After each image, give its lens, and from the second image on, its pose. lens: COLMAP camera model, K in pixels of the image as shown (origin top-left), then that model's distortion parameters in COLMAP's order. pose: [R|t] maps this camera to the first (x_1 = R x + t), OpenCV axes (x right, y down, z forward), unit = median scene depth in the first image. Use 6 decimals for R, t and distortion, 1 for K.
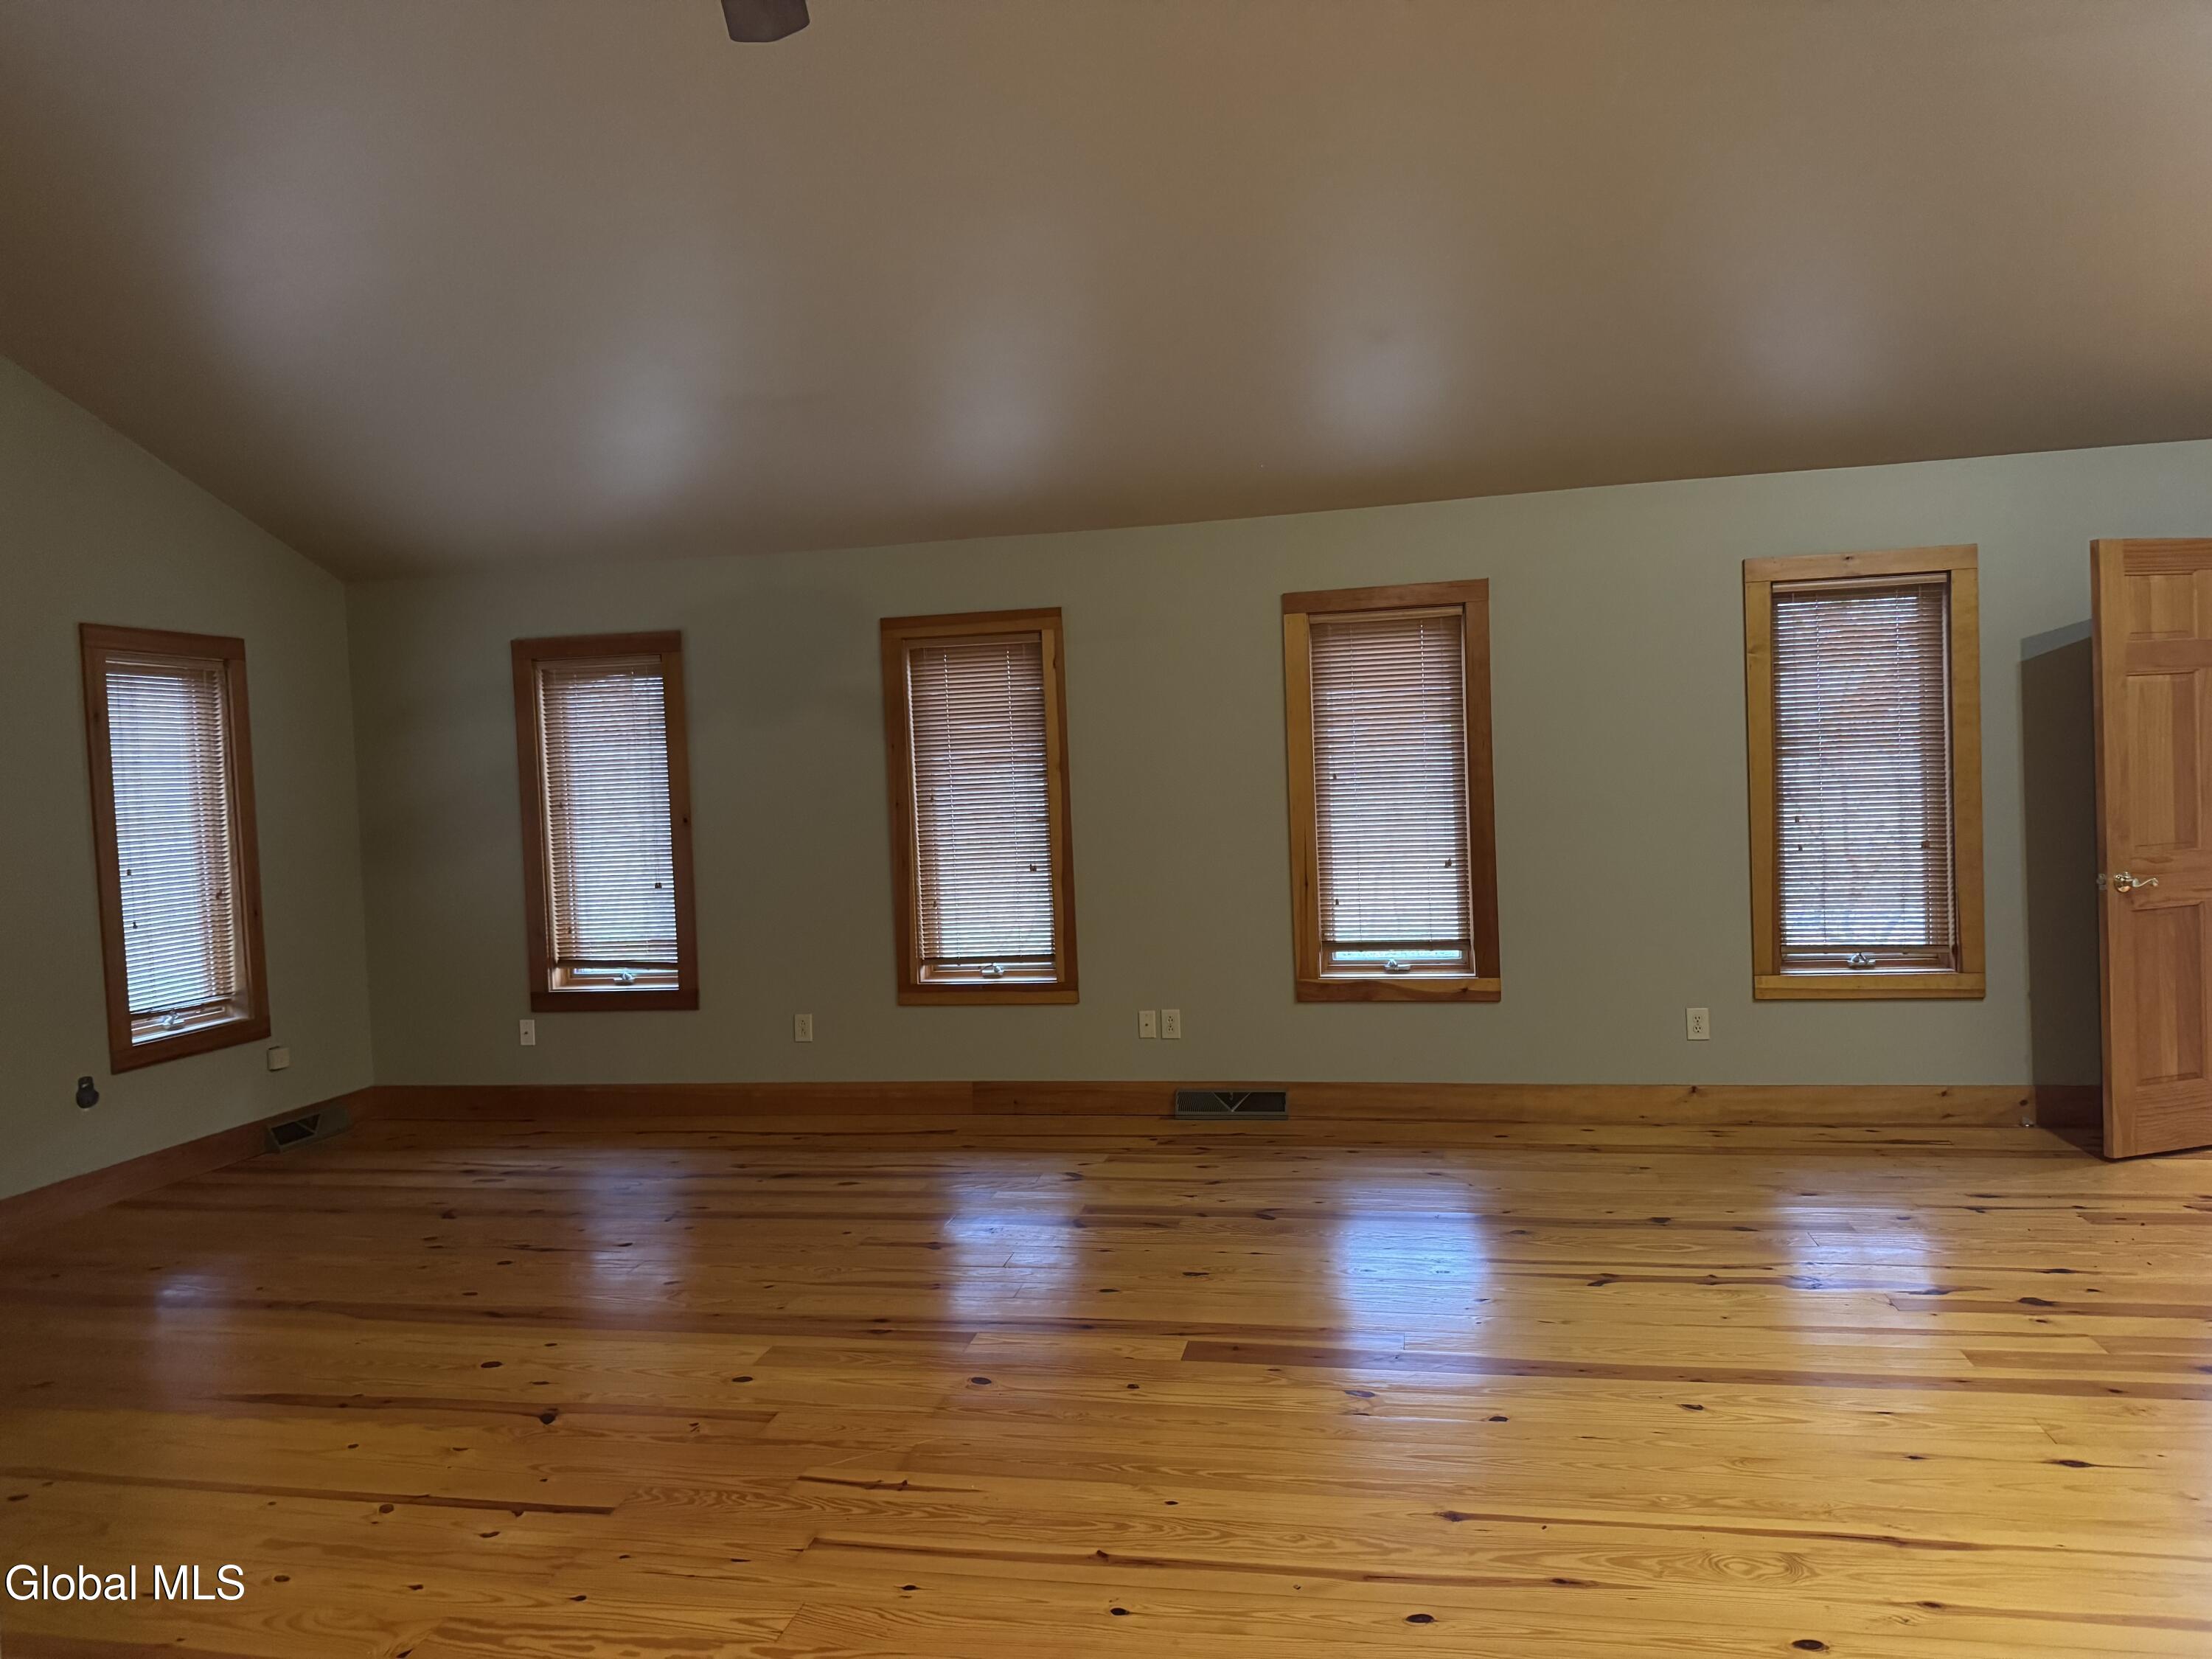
lens RADIAL K [[1553.0, 0, 1099.9], [0, 1553.0, 827.5], [0, 0, 1]] dist [0.109722, -0.165414]
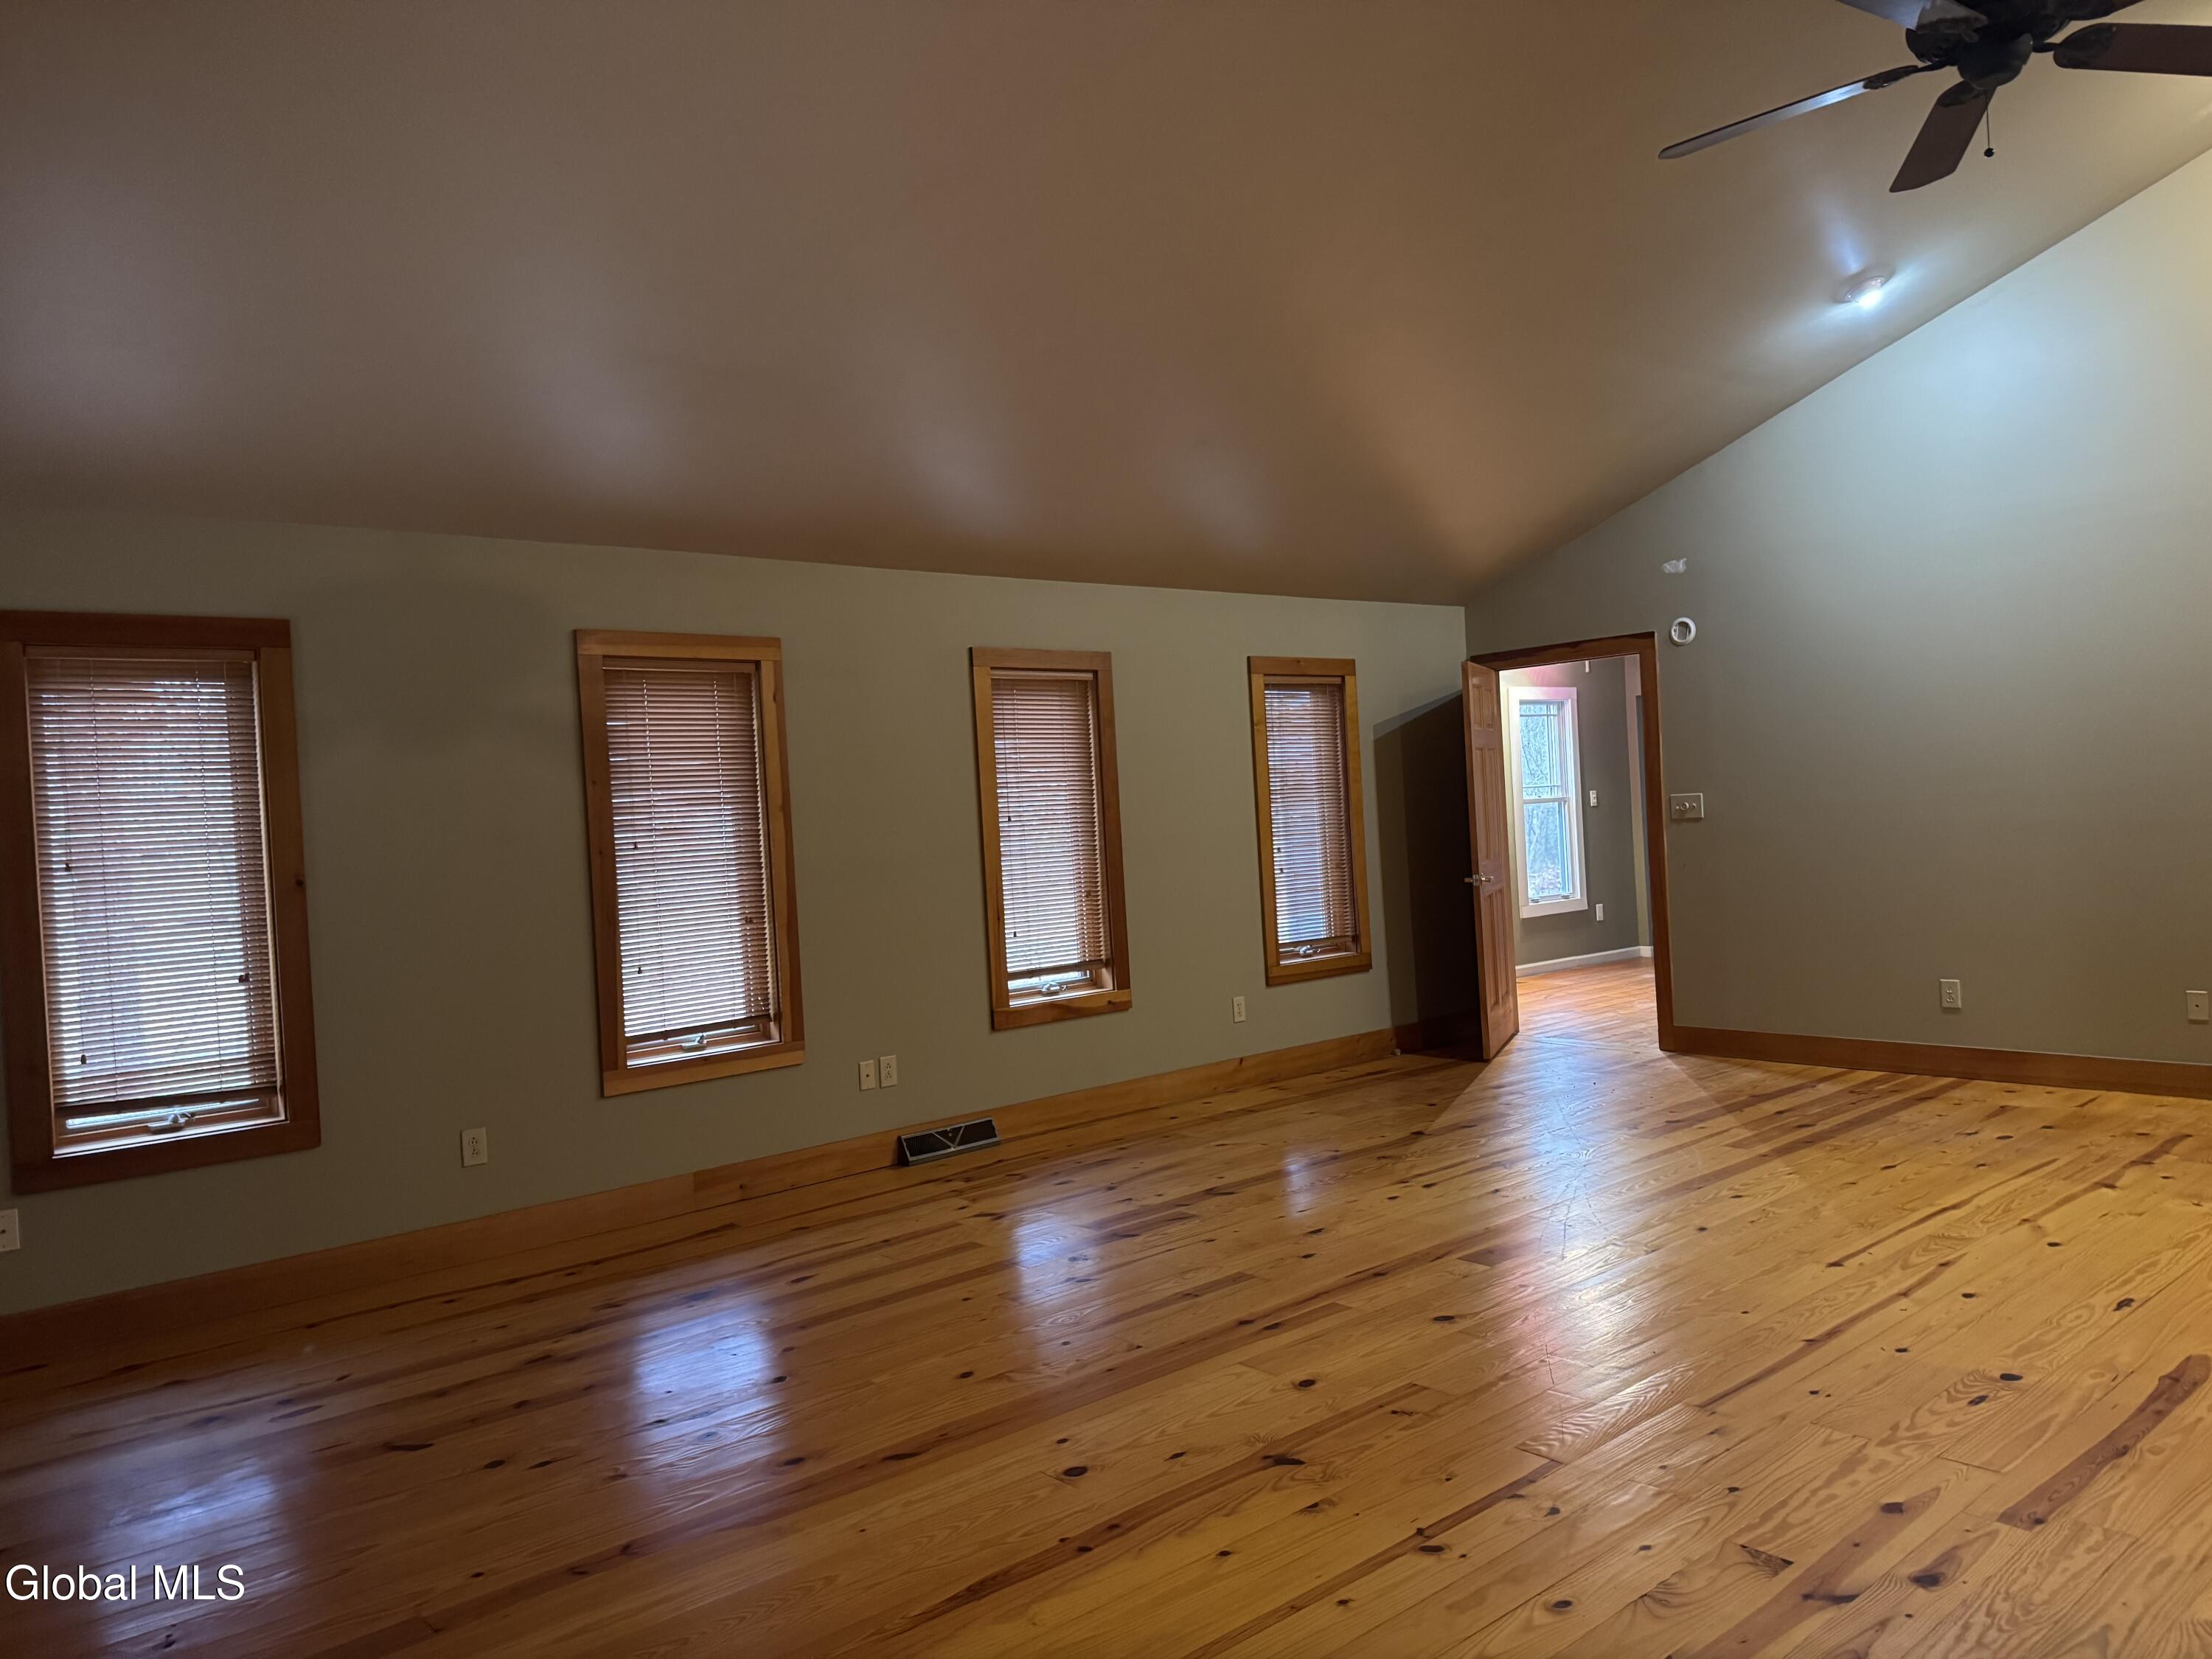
lens RADIAL K [[1546.2, 0, 1109.5], [0, 1546.2, 797.8], [0, 0, 1]] dist [0.050594, -0.049387]
pose [[0.610200, 0.015209, 0.792102, -0.661323], [0.055076, 0.996582, -0.061563, 0.023391], [-0.790331, 0.081192, 0.607277, 0.291916]]
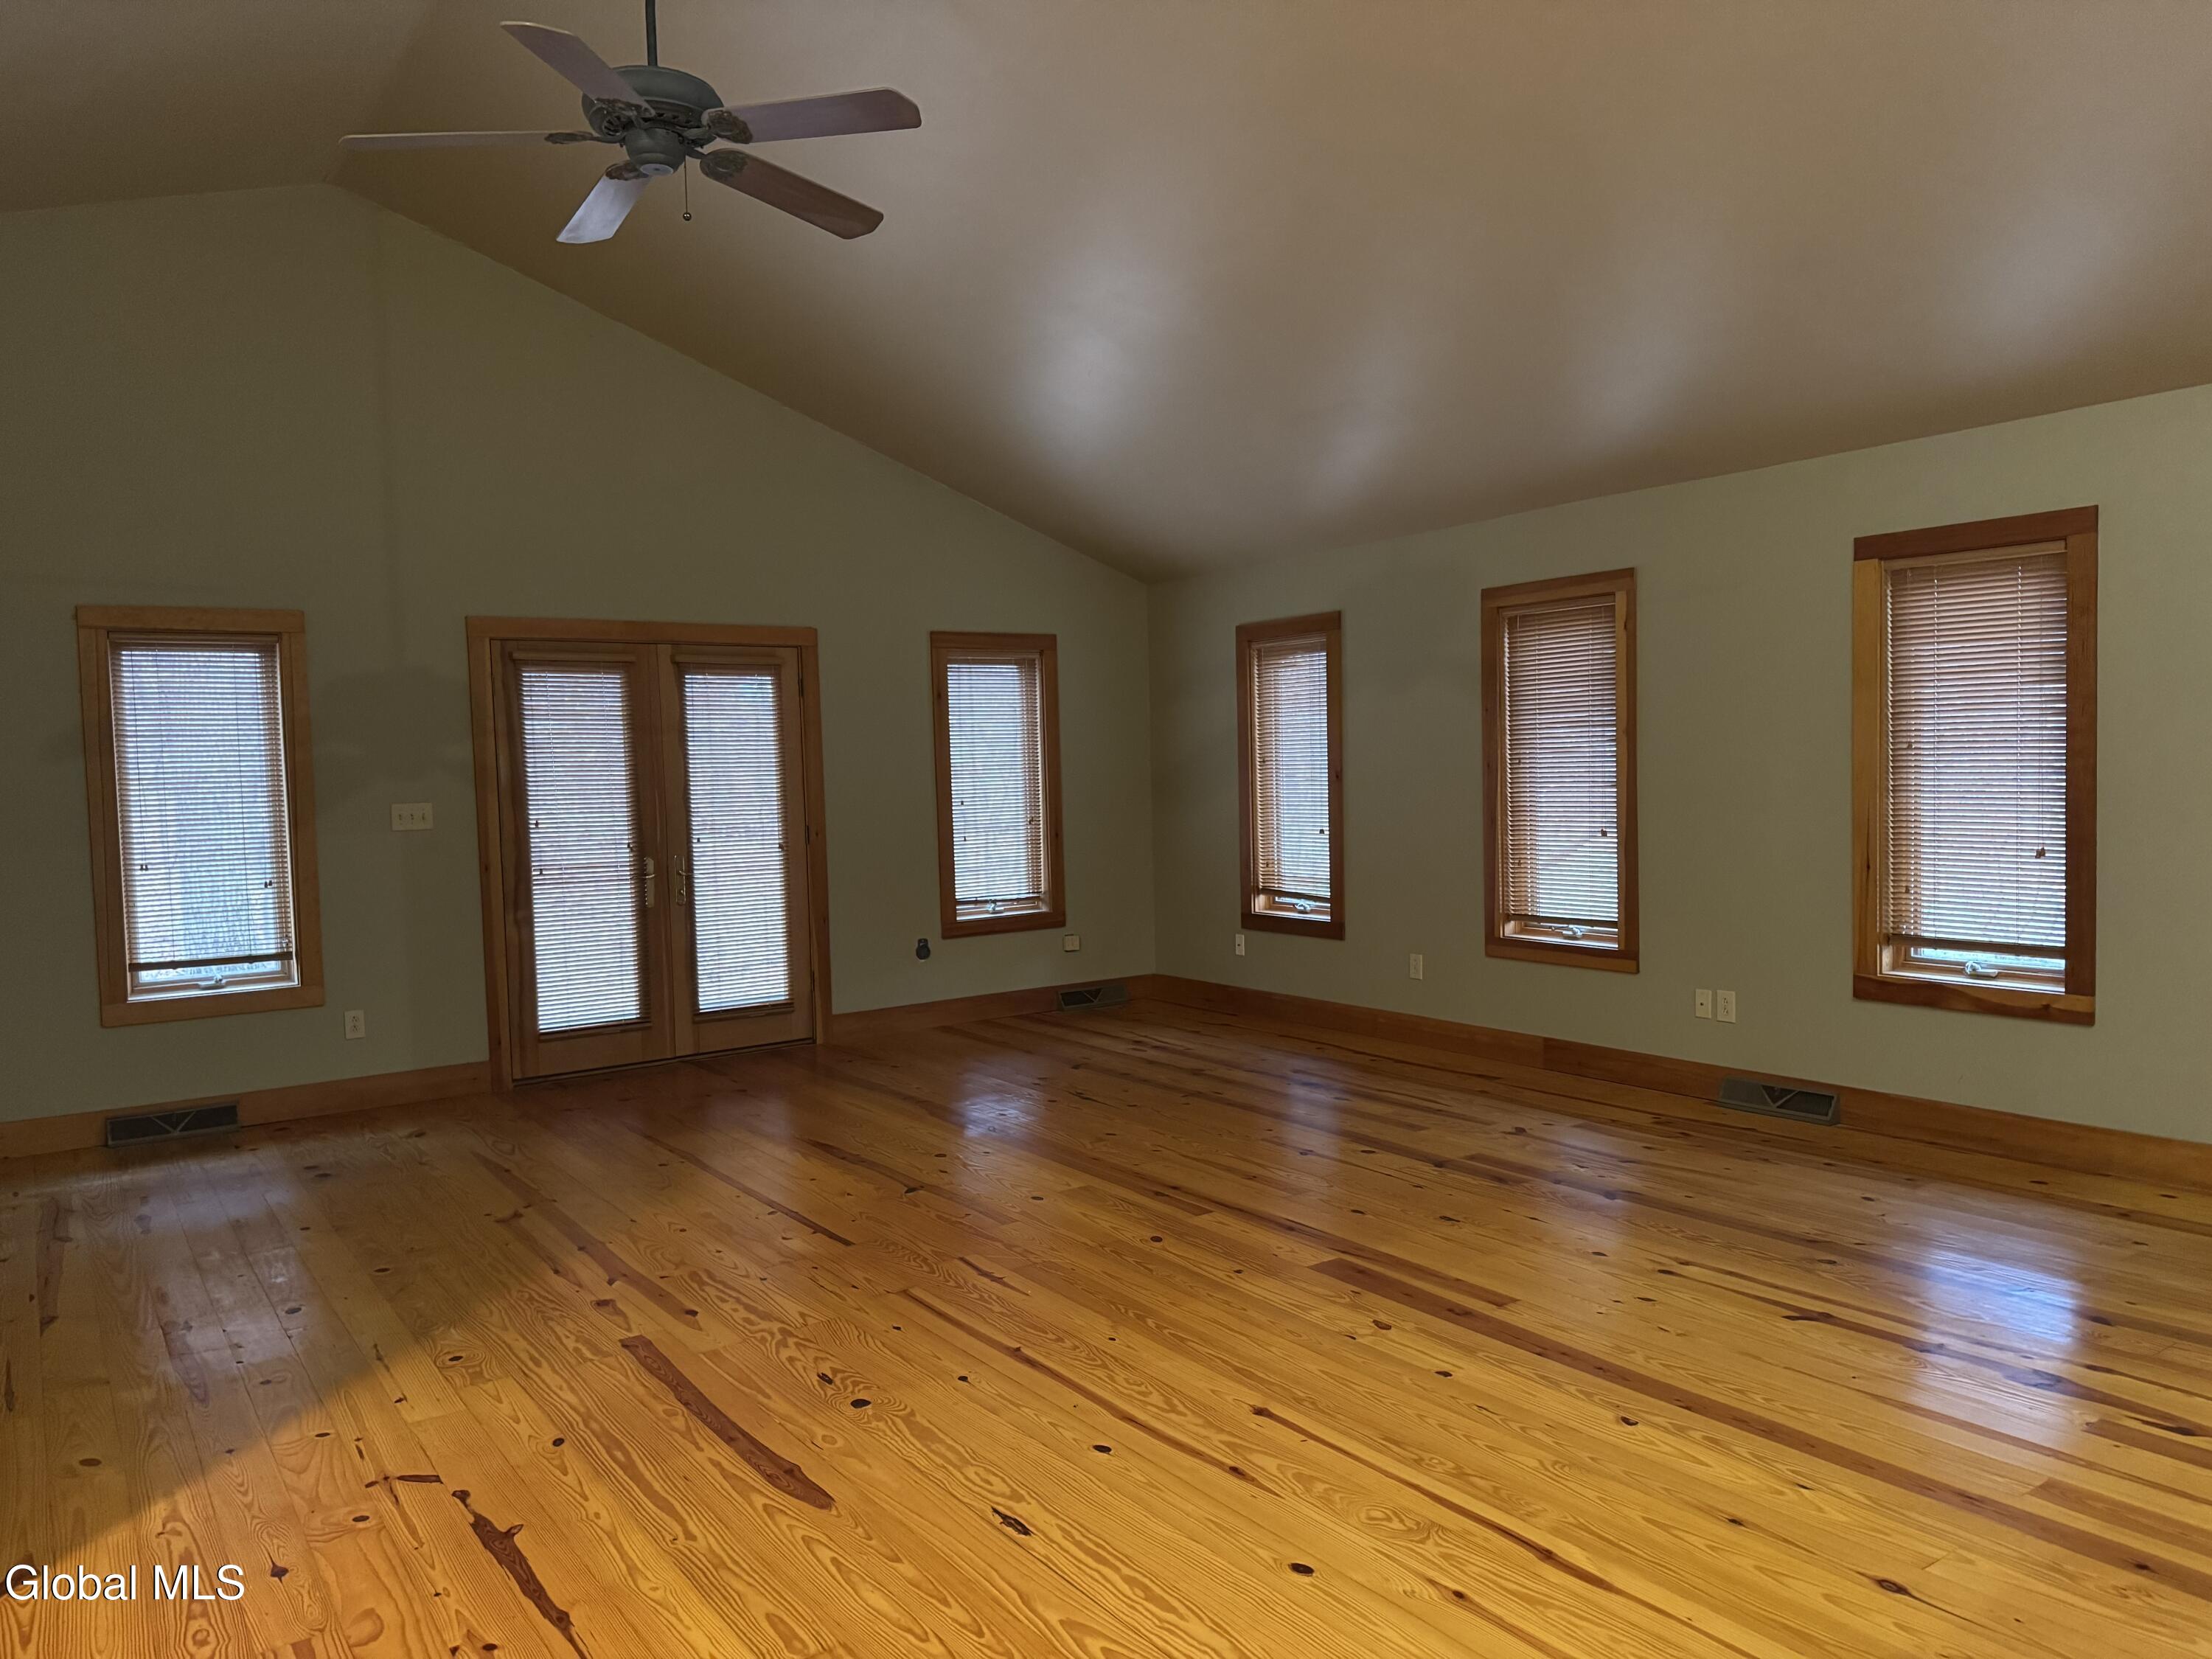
lens RADIAL K [[1546.3, 0, 1106.0], [0, 1546.3, 829.5], [0, 0, 1]] dist [0.161399, -0.277517]
pose [[0.729445, 0.050785, -0.682151, 0.428749], [-0.026629, 0.998593, 0.045868, -0.014327], [0.683521, -0.015293, 0.729771, 0.050780]]
